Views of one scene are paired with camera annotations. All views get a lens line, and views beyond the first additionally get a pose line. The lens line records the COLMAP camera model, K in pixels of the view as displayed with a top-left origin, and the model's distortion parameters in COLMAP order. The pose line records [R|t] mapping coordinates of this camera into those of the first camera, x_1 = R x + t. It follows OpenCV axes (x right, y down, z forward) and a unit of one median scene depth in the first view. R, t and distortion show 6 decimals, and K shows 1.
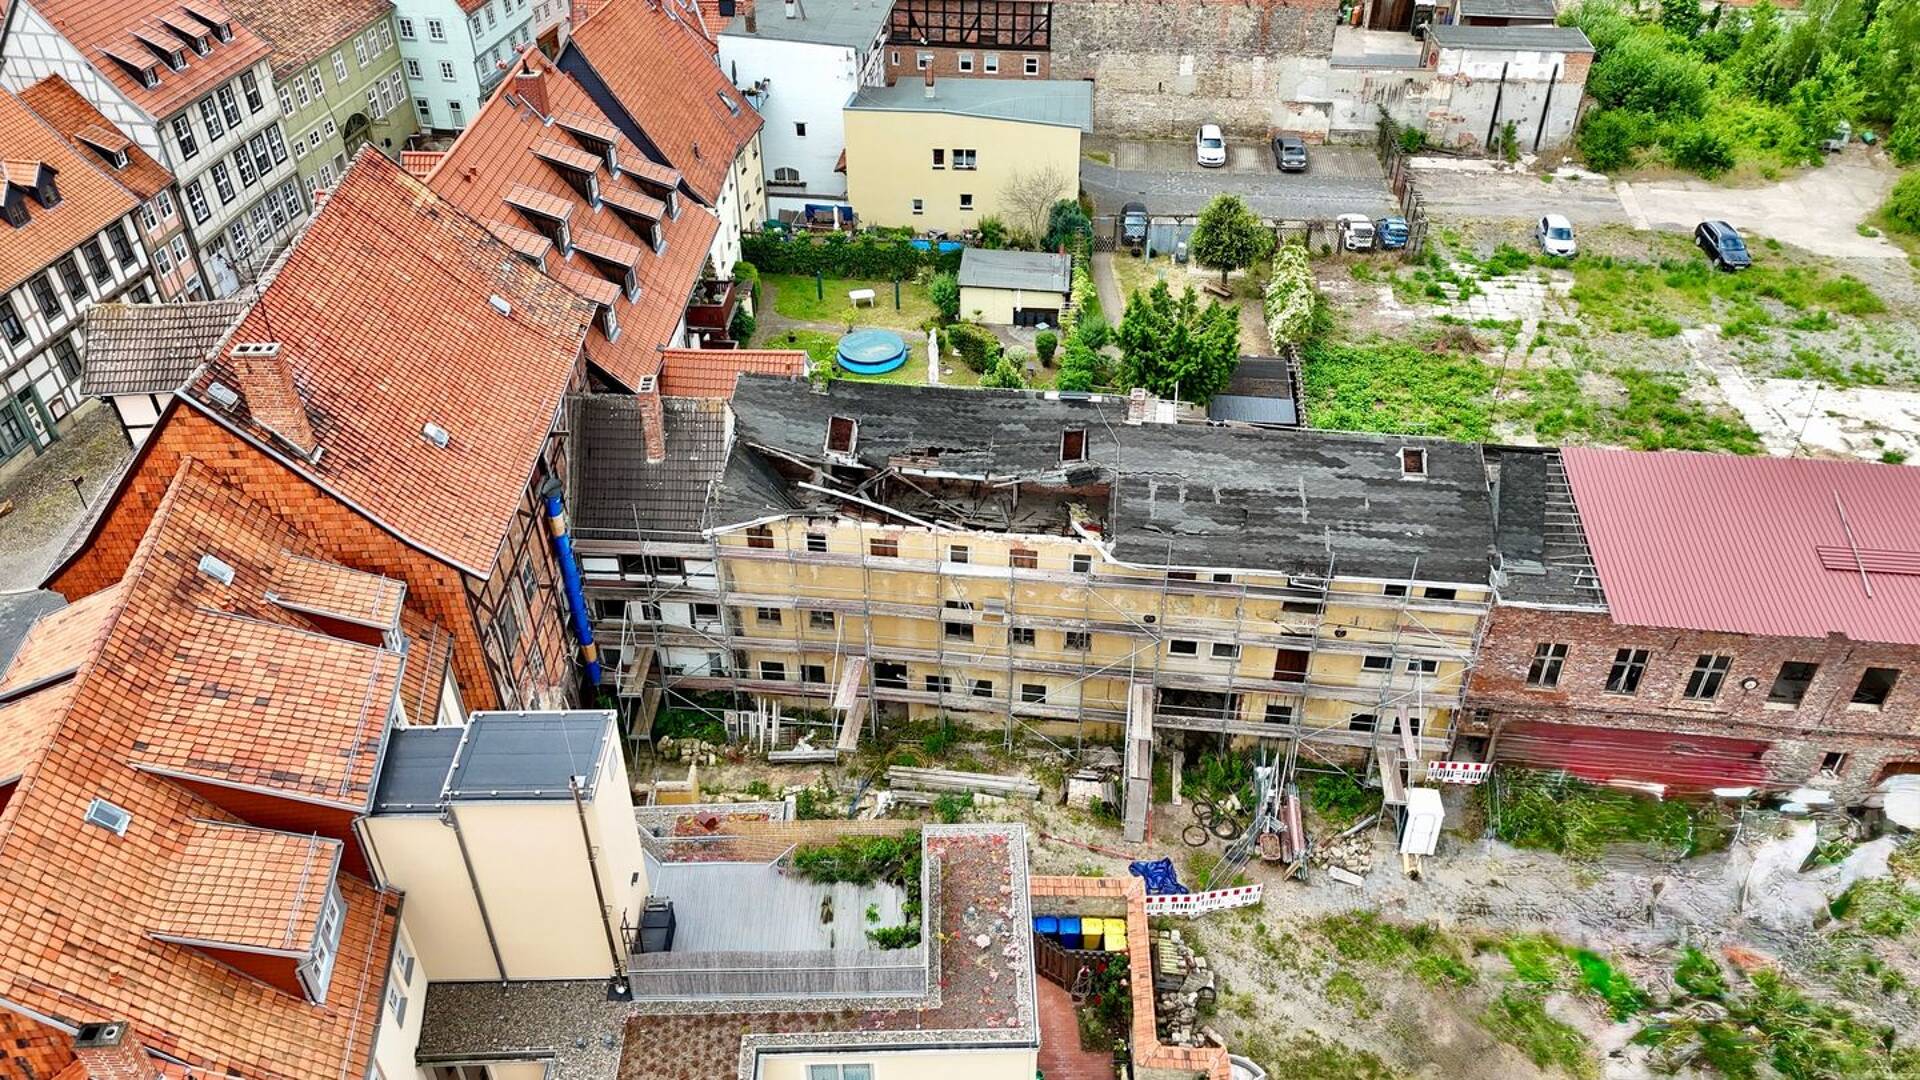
lens RADIAL K [[1404.0, 0, 956.1], [0, 1404.0, 543.7], [0, 0, 1]] dist [0.073500, -0.064547]
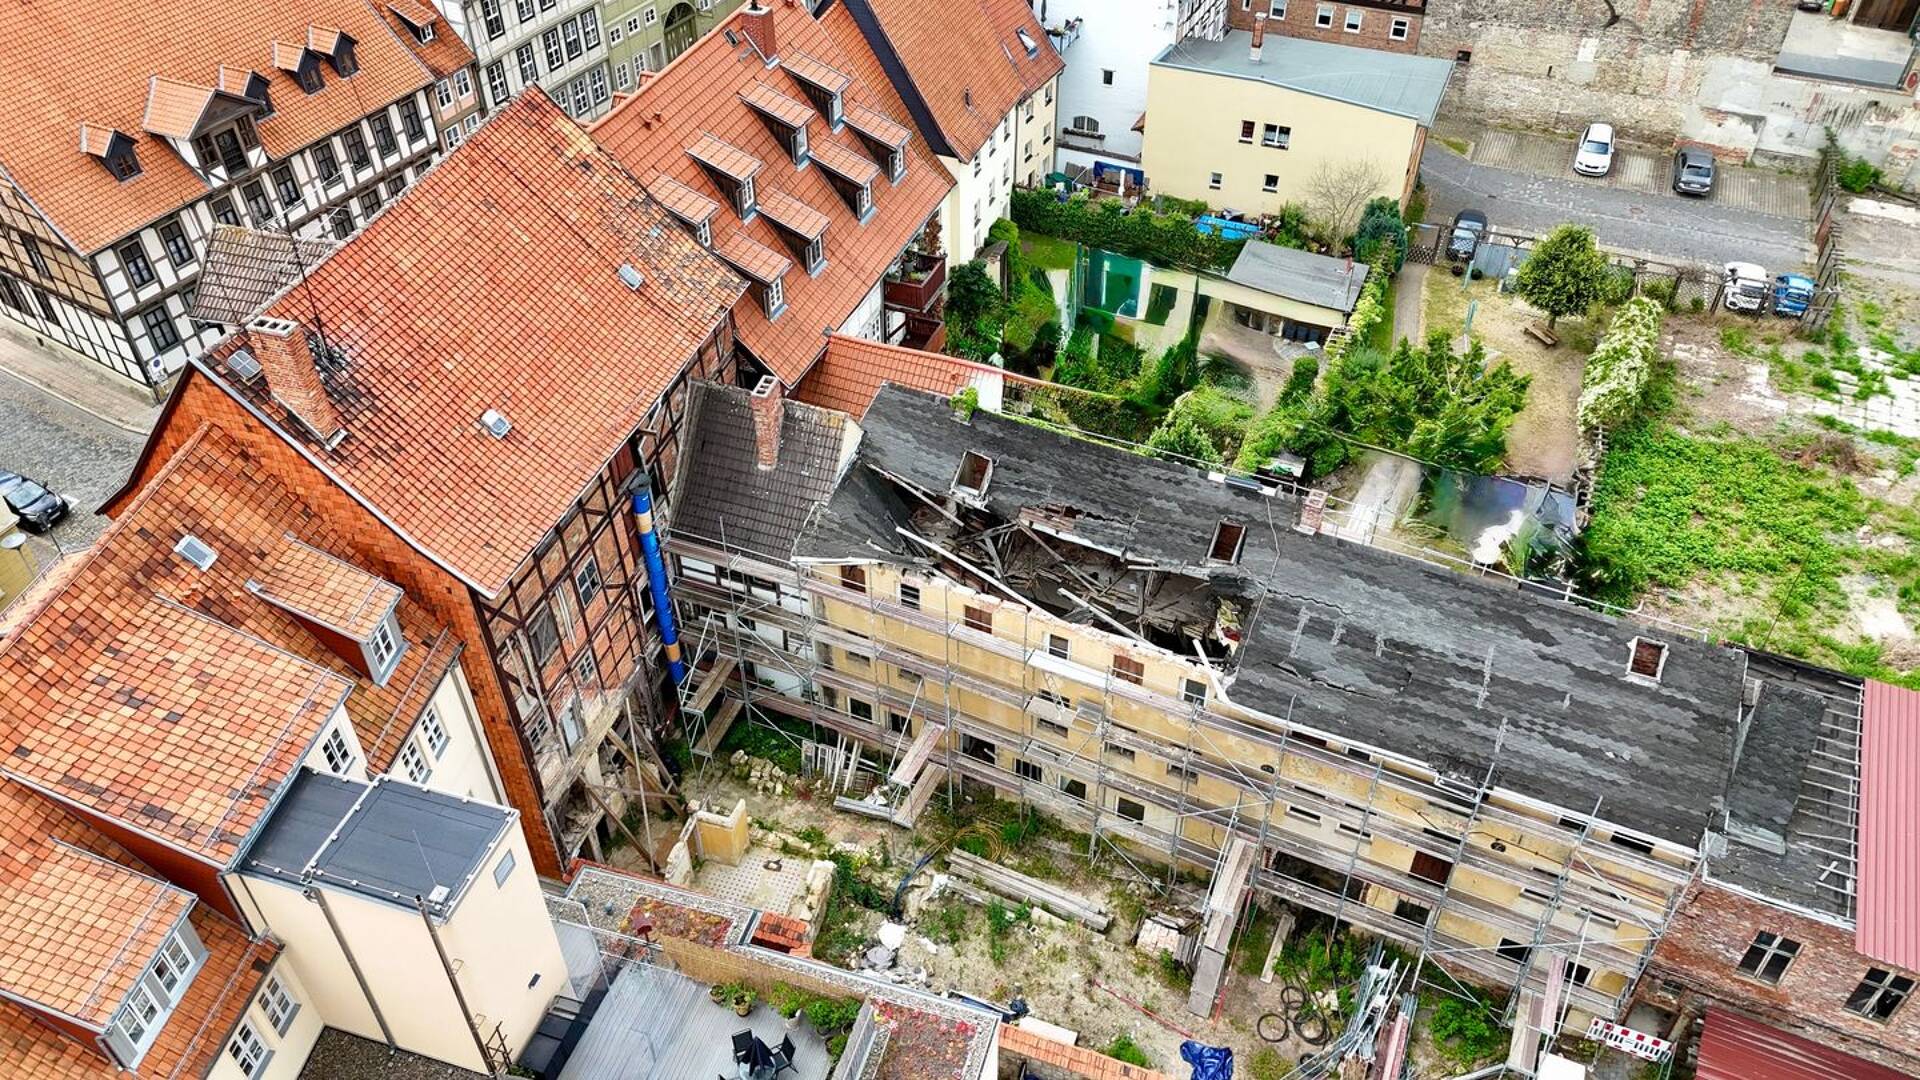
lens RADIAL K [[1404.0, 0, 961.0], [0, 1404.0, 539.3], [0, 0, 1]] dist [0.073500, -0.064547]
pose [[0.950897, 0.203445, -0.233251, 0.125106], [-0.186746, 0.978109, 0.091813, -0.116571], [0.246823, -0.043746, 0.968073, 0.140082]]
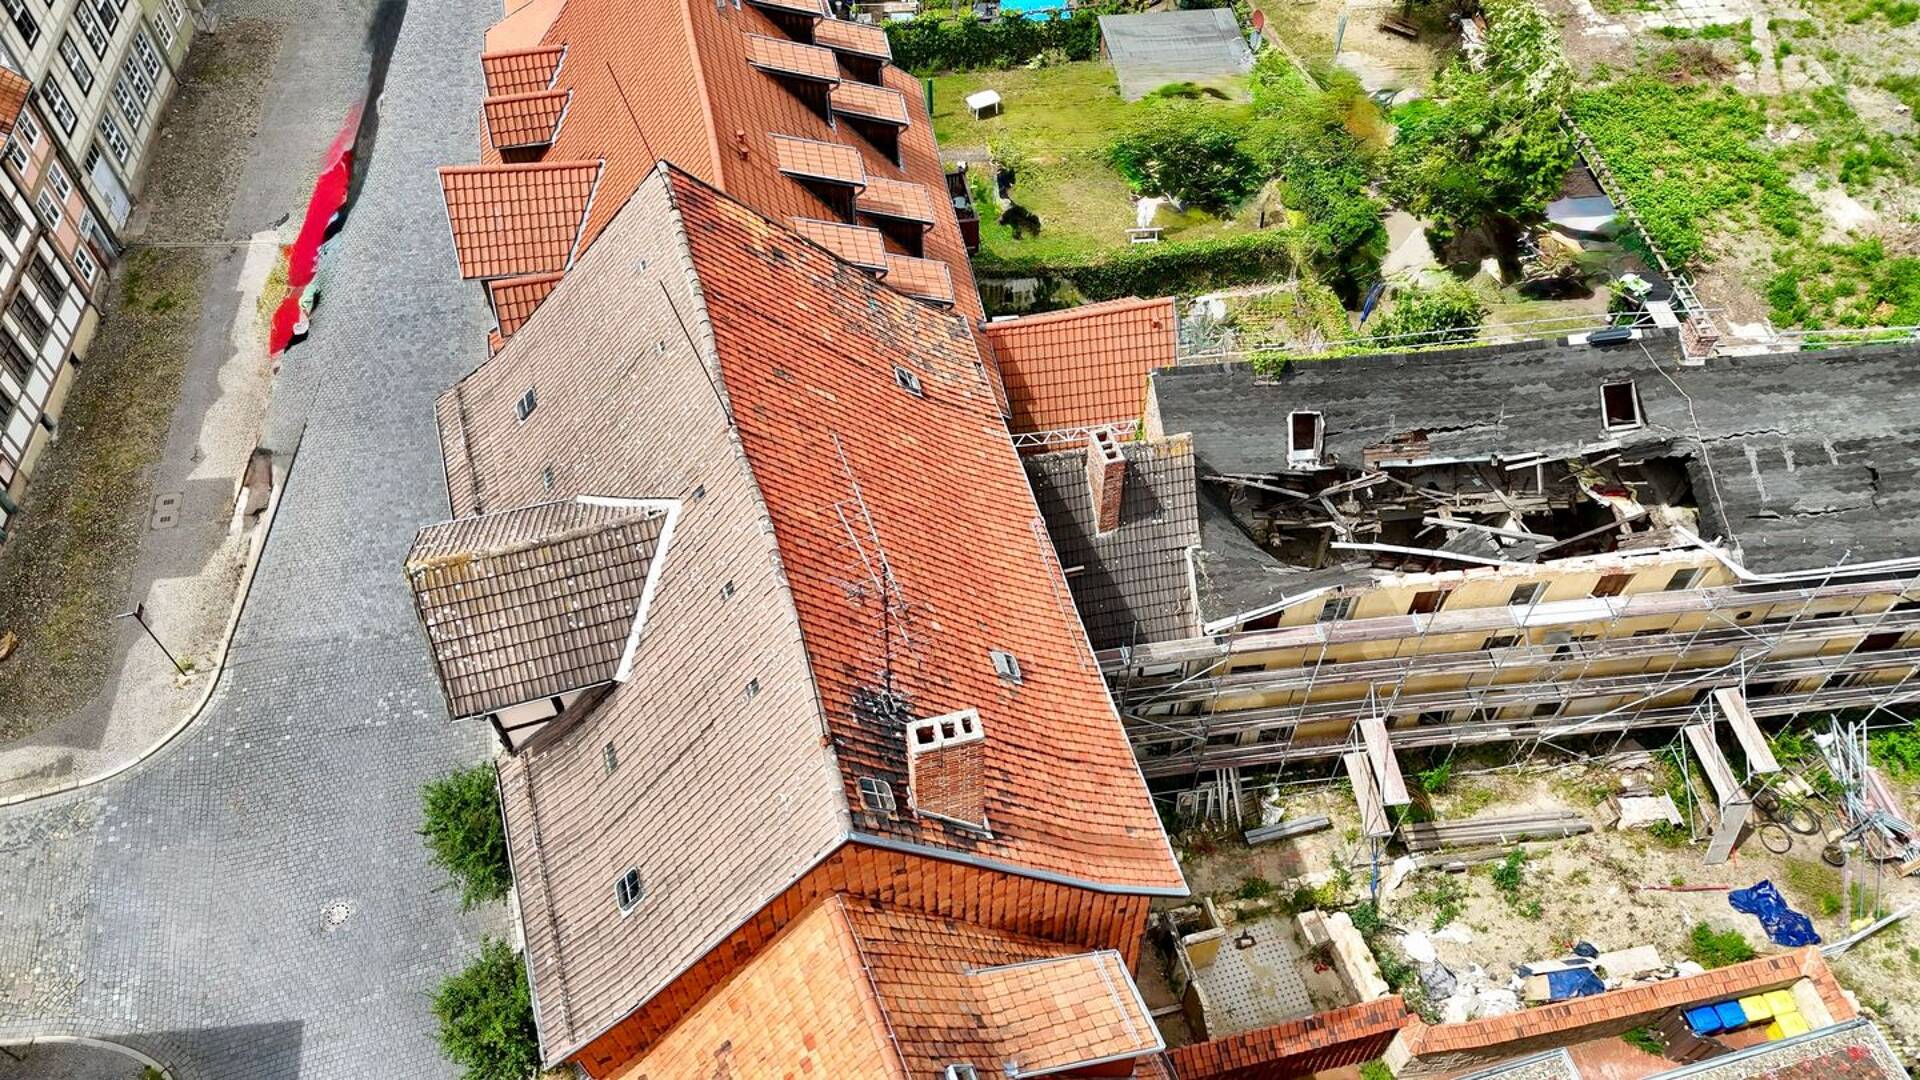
lens RADIAL K [[1404.0, 0, 947.3], [0, 1404.0, 529.3], [0, 0, 1]] dist [0.073500, -0.064547]
pose [[0.971082, -0.187151, 0.148238, -0.386477], [0.141994, 0.951884, 0.271579, -0.260083], [-0.191932, -0.242676, 0.950931, 0.313886]]
